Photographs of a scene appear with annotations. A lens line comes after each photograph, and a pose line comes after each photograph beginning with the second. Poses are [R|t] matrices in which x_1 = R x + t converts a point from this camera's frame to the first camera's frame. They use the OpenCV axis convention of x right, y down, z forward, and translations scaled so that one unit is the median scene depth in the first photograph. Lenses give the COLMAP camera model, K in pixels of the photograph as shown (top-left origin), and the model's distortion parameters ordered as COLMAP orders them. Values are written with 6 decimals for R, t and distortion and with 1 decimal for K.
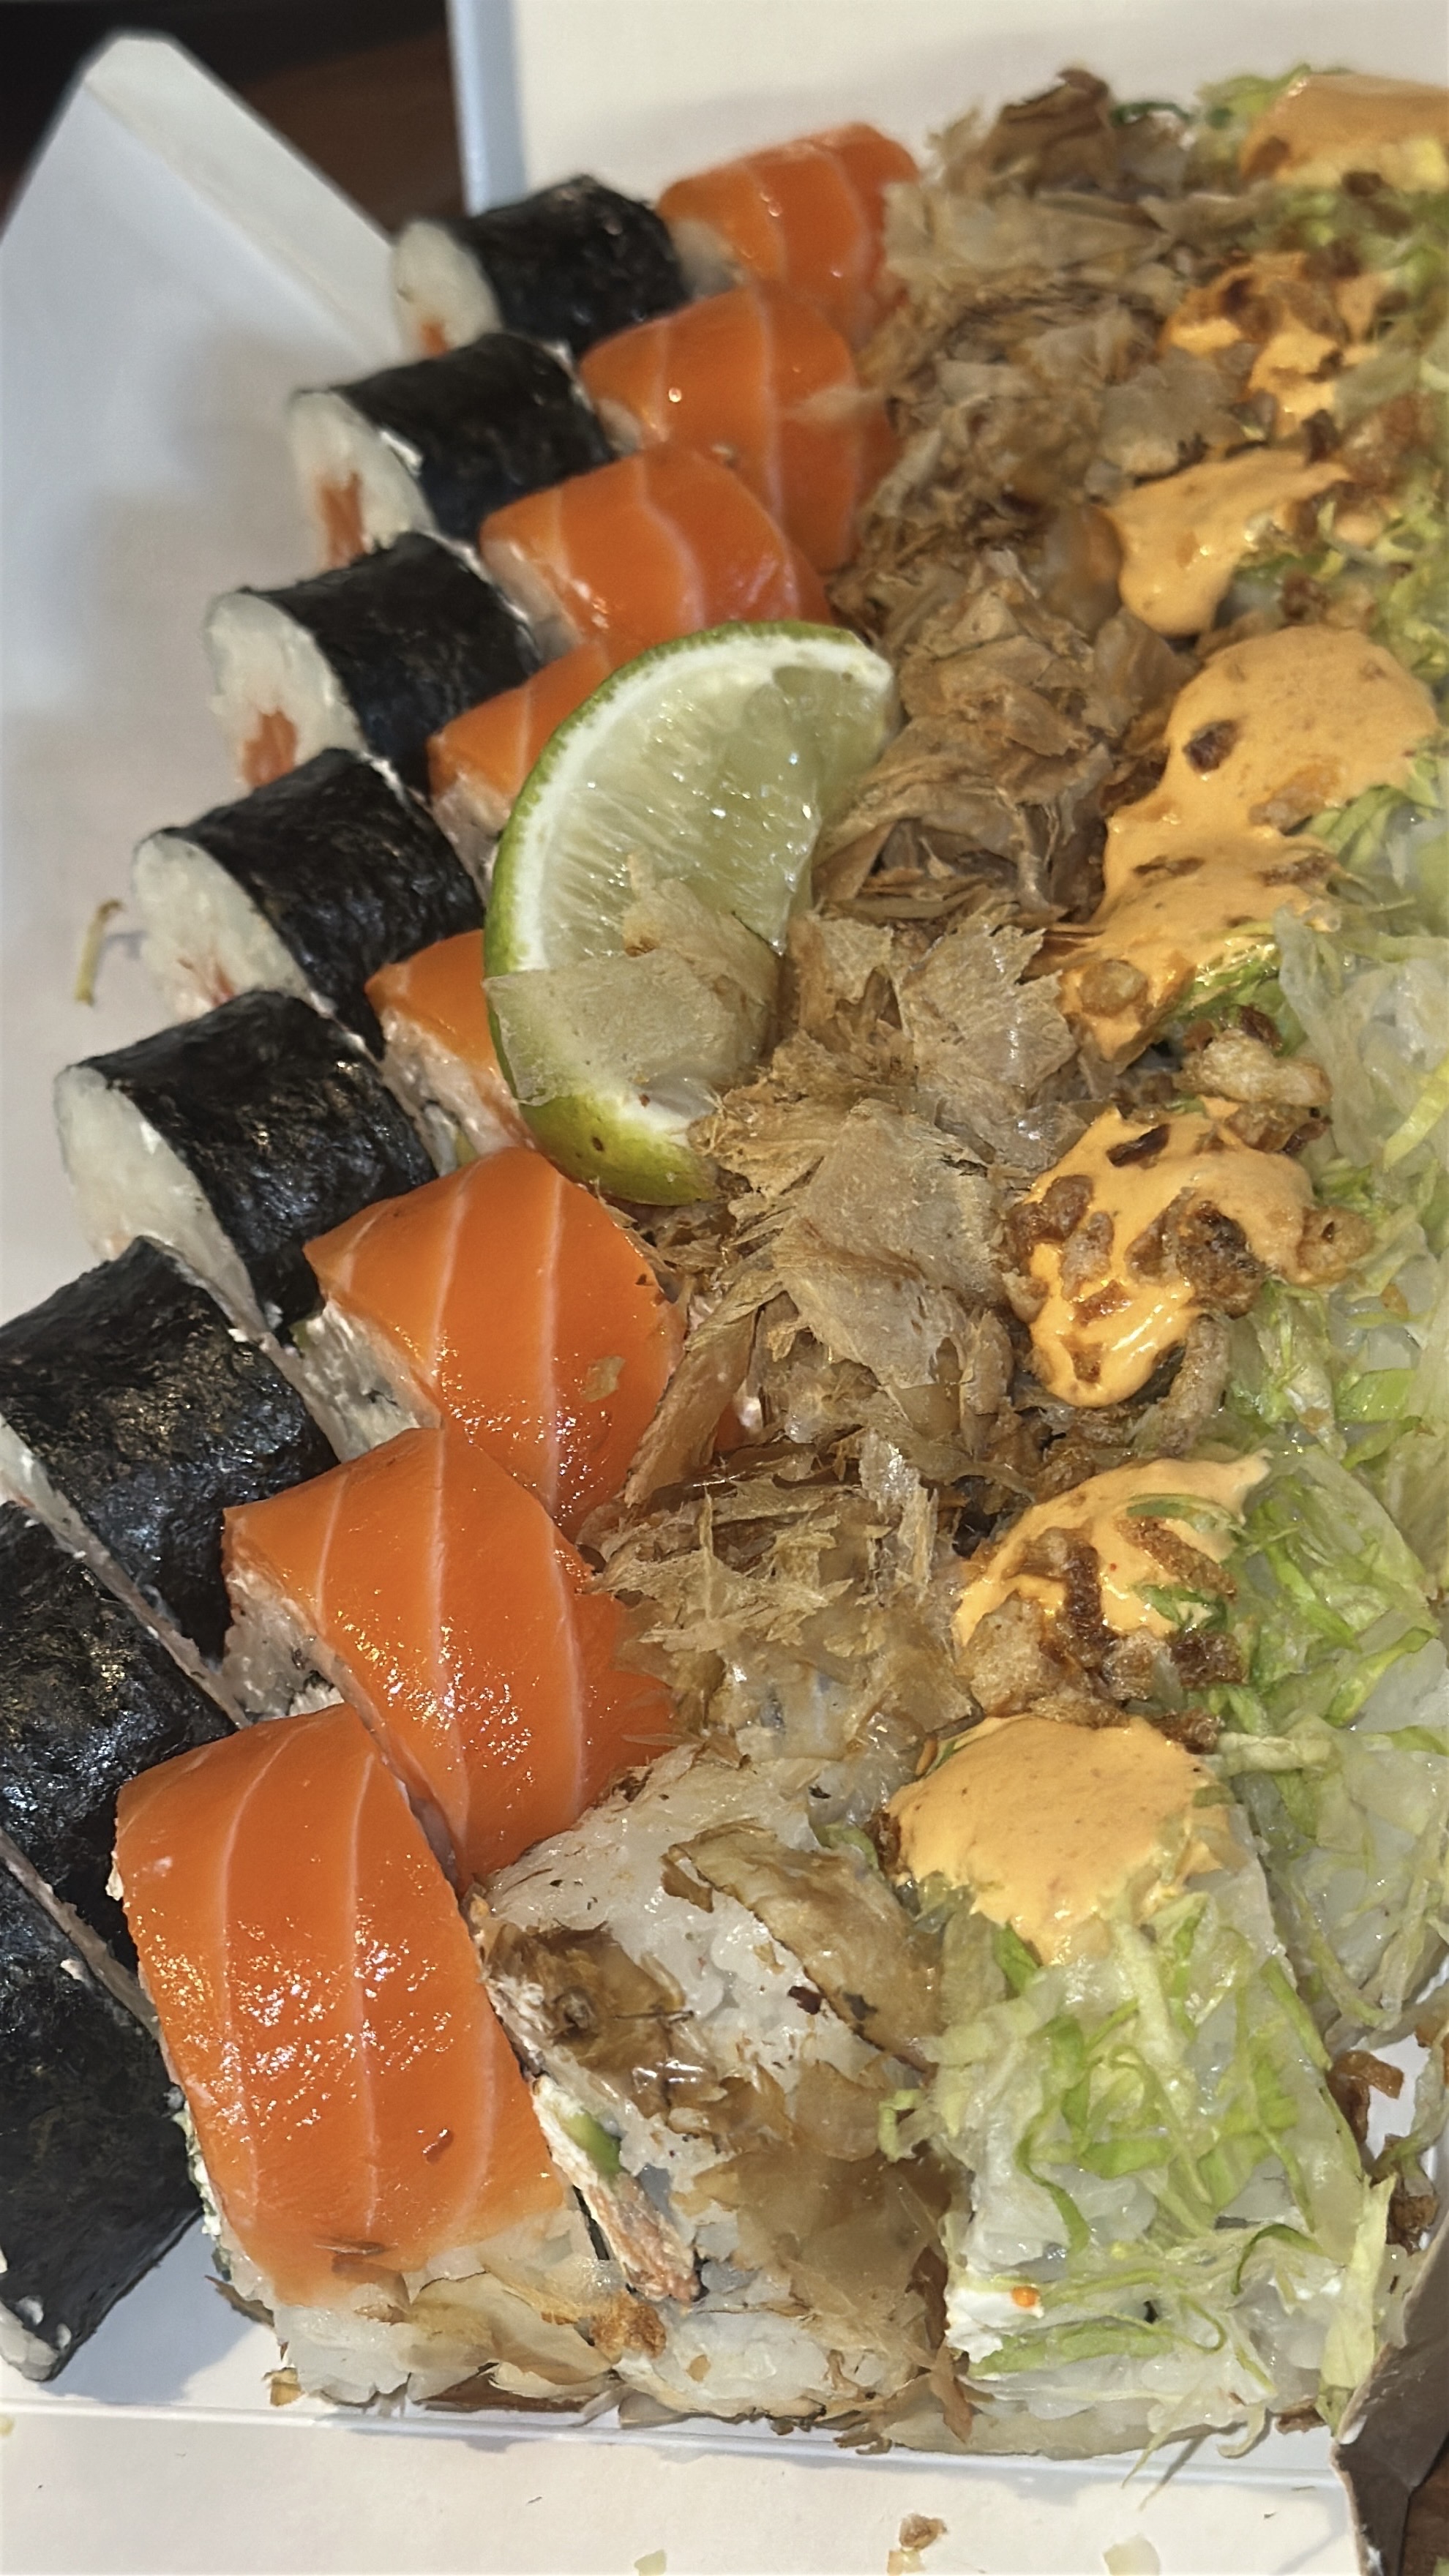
lens RADIAL K [[4798.5, 0, 724.5], [0, 4798.5, 1288.0], [0, 0, 1]] dist [0.062485, -0.093176]
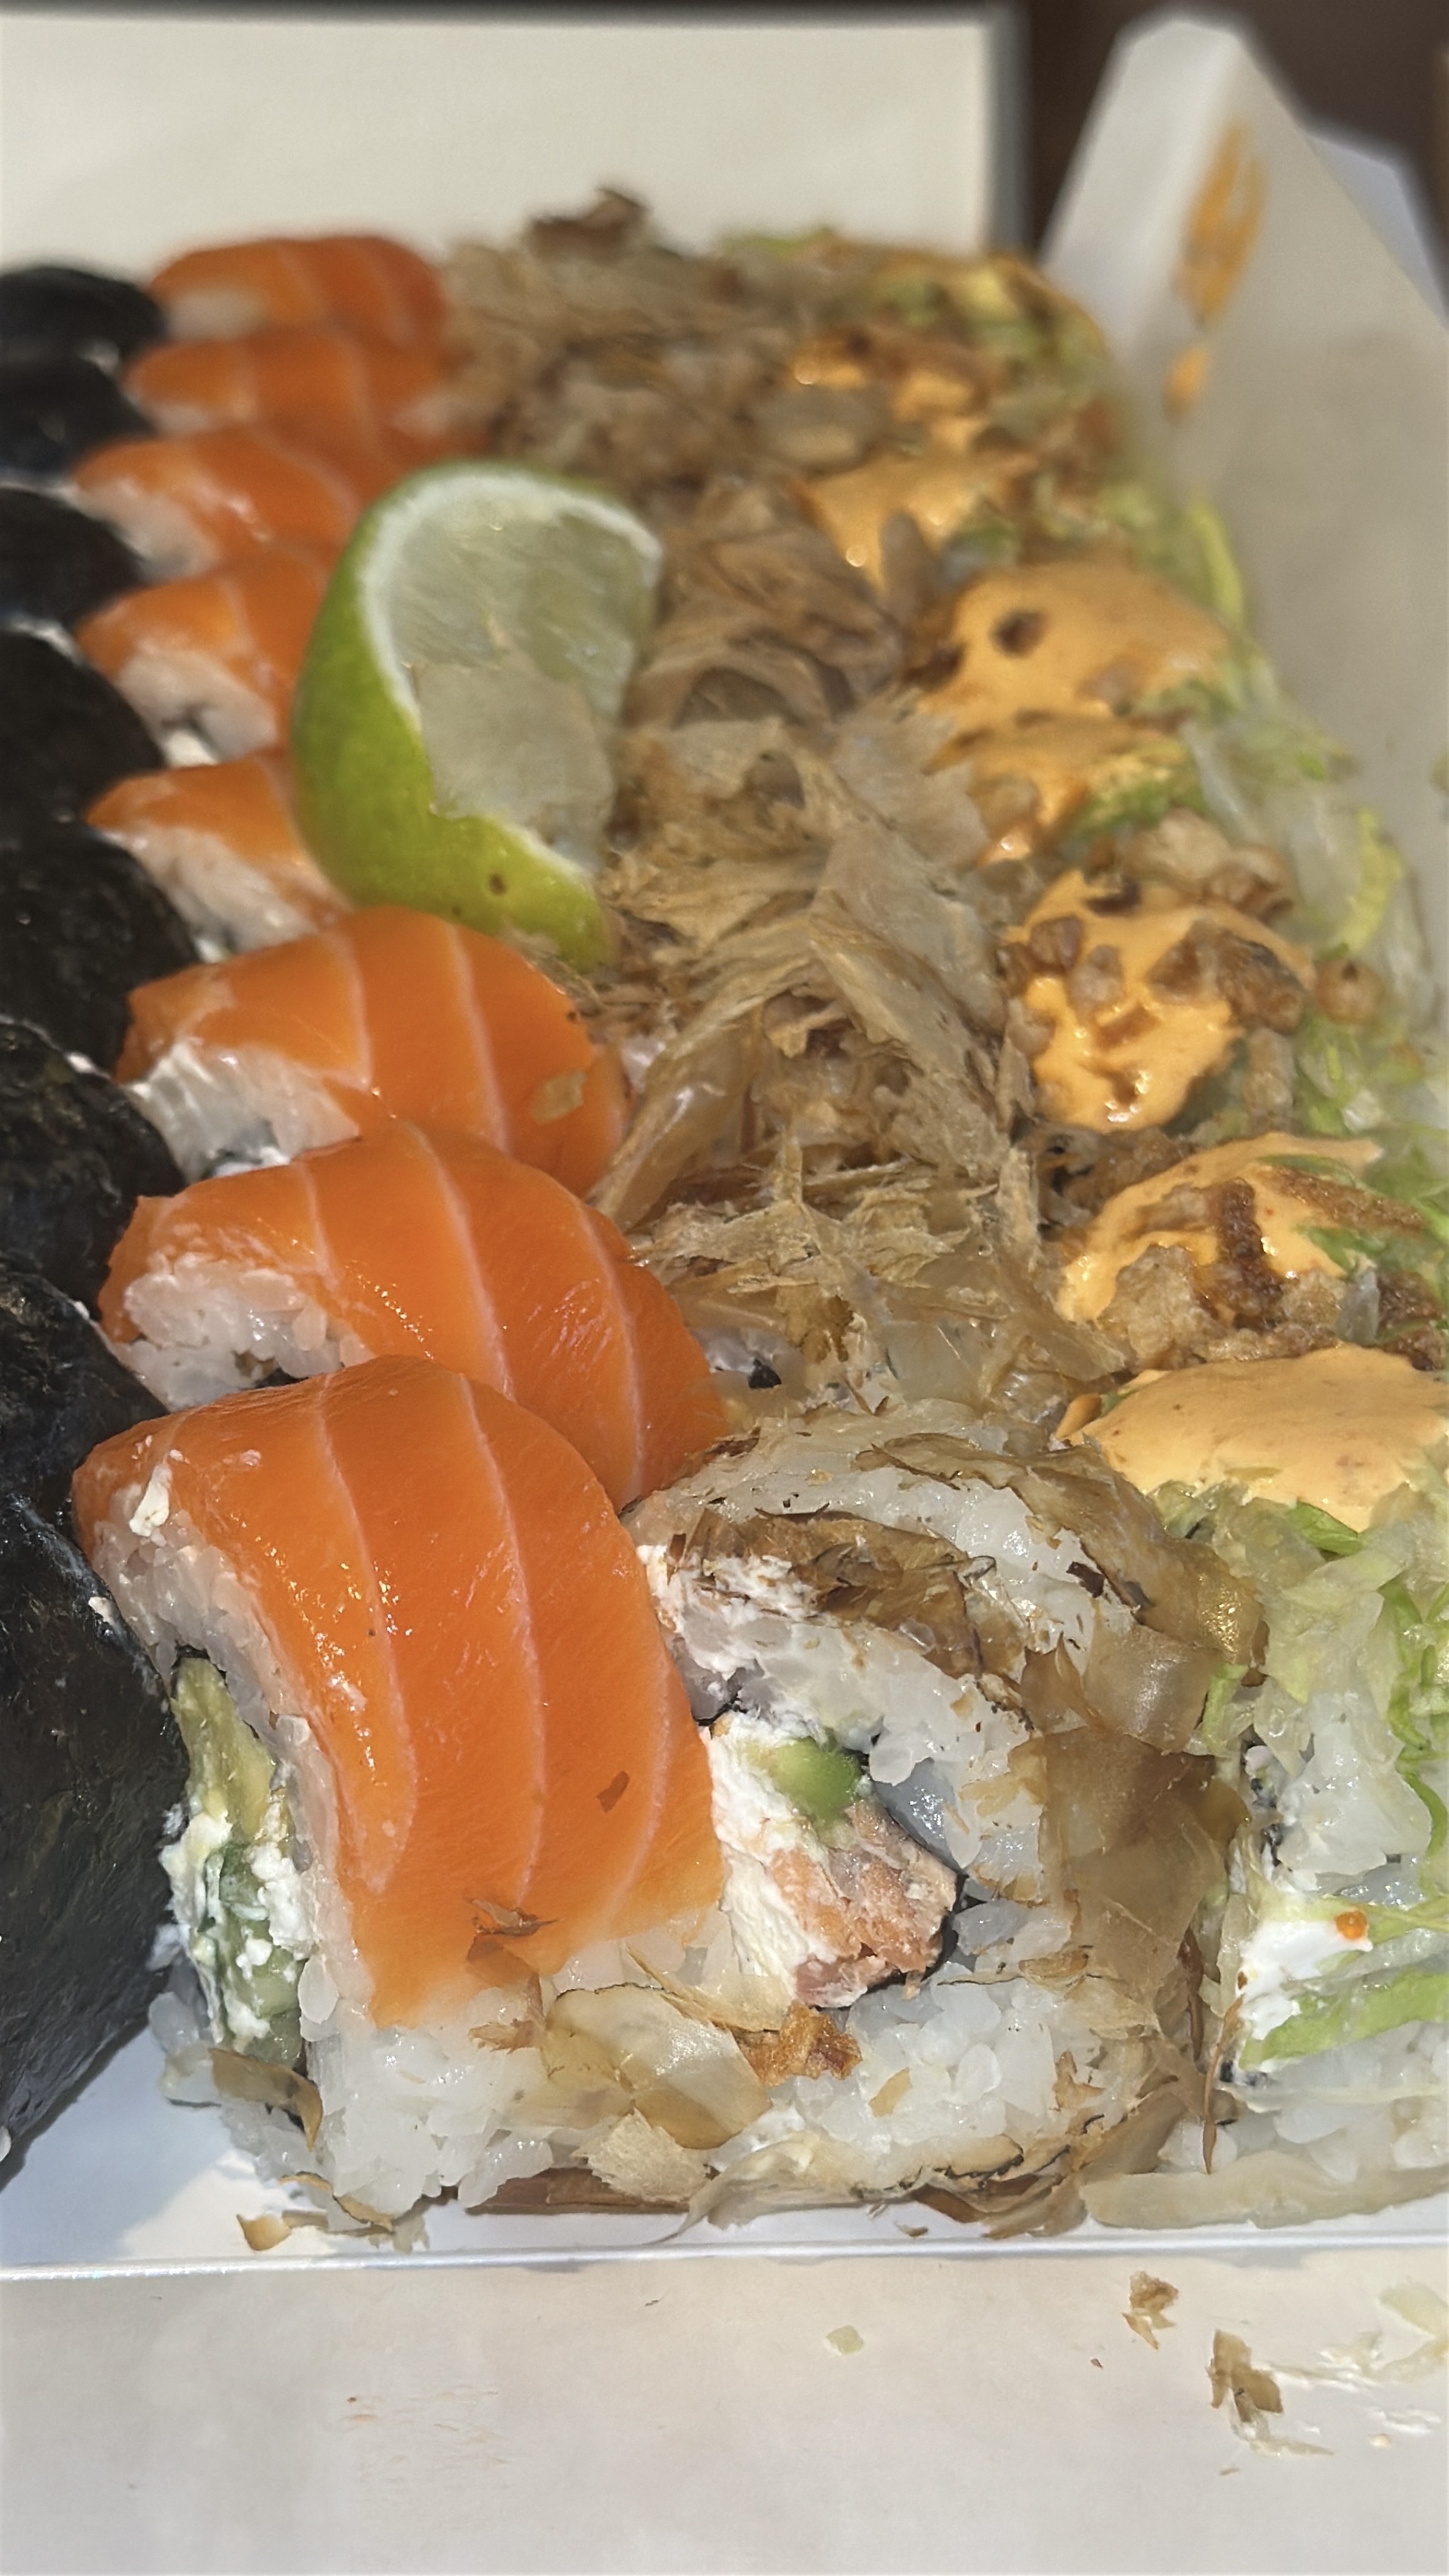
lens RADIAL K [[4816.9, 0, 724.5], [0, 4816.9, 1288.0], [0, 0, 1]] dist [-0.006335, 0.056256]
pose [[0.933226, 0.072993, 0.351796, -0.315970], [0.021369, 0.966137, -0.257145, 0.290387], [-0.358653, 0.247492, 0.900064, 0.234377]]
